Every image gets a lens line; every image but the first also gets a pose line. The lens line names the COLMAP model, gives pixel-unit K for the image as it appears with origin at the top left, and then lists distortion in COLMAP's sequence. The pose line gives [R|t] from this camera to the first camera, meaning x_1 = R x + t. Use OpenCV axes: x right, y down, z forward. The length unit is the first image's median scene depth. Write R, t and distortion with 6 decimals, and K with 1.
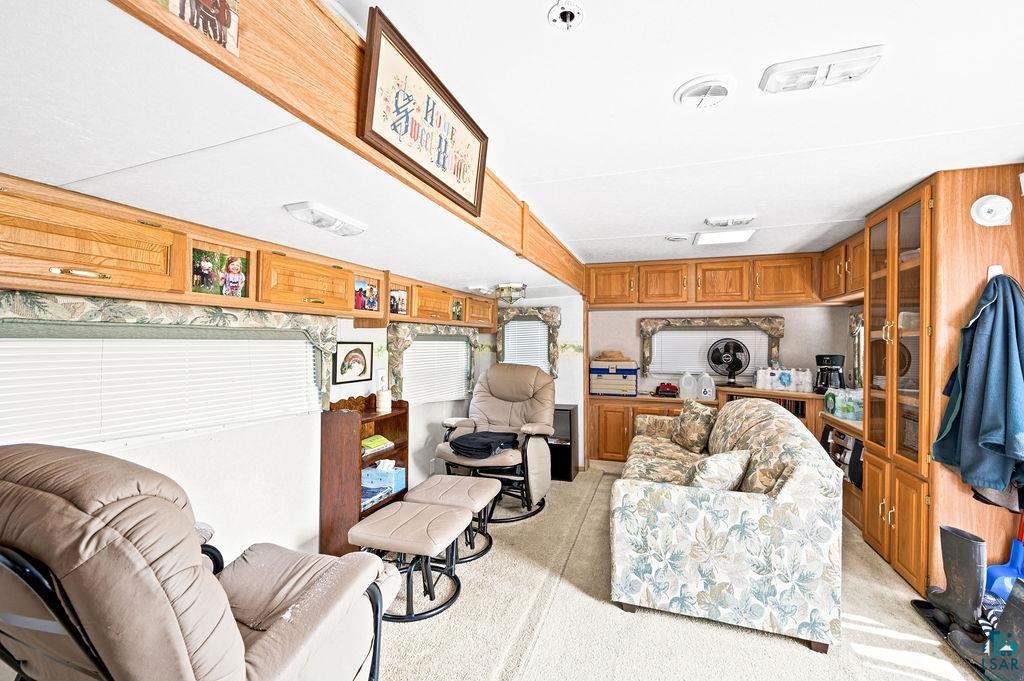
lens RADIAL K [[439.9, 0, 511.3], [0, 439.9, 338.9], [0, 0, 1]] dist [-0.000976, -0.000113]
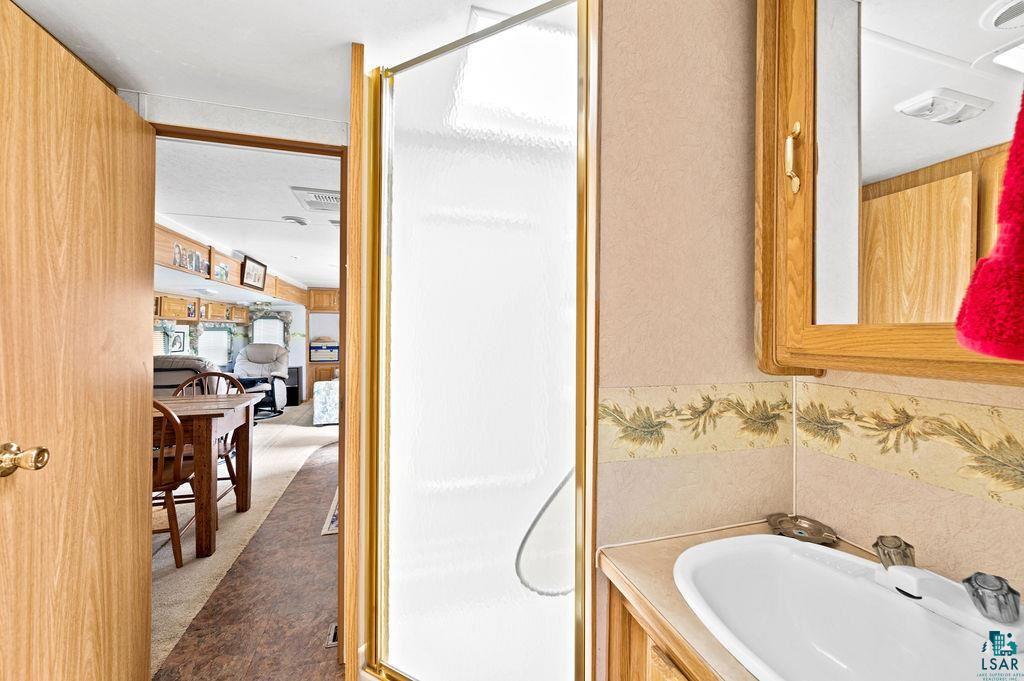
lens RADIAL K [[402.3, 0, 511.3], [0, 402.3, 330.5], [0, 0, 1]] dist [-0.000164, 0.000038]
pose [[0.815589, 0.001878, 0.578628, -0.112990], [-0.006074, 0.999967, 0.005316, -0.011934], [-0.578600, -0.007850, 0.815574, -0.904479]]
